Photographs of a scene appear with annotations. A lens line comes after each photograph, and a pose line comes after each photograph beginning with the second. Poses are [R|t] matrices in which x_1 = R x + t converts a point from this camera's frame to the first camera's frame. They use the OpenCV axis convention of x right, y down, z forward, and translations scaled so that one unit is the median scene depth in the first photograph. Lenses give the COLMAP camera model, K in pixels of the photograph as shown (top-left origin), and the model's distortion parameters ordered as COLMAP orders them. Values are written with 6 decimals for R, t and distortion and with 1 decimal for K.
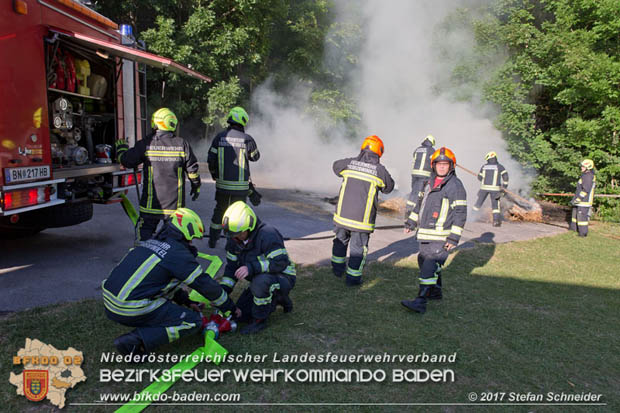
lens RADIAL K [[433.7, 0, 310.0], [0, 433.7, 206.5], [0, 0, 1]] dist [-0.103372, 0.068236]
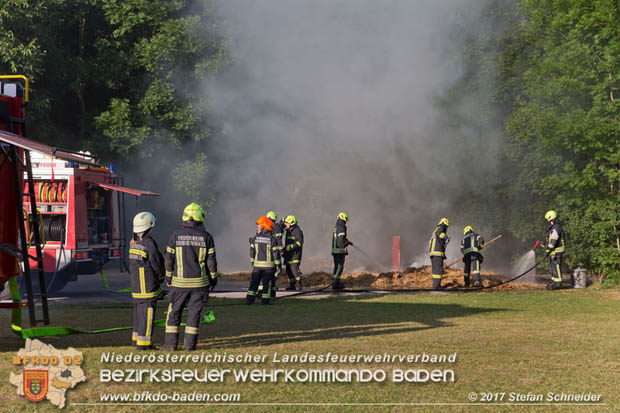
lens RADIAL K [[1234.1, 0, 309.7], [0, 1234.1, 209.0], [0, 0, 1]] dist [0.346109, 0.064264]
pose [[0.986568, -0.069414, -0.147869, 0.449025], [0.044995, 0.985681, -0.162504, 0.247088], [0.157032, 0.153668, 0.975565, -1.541299]]
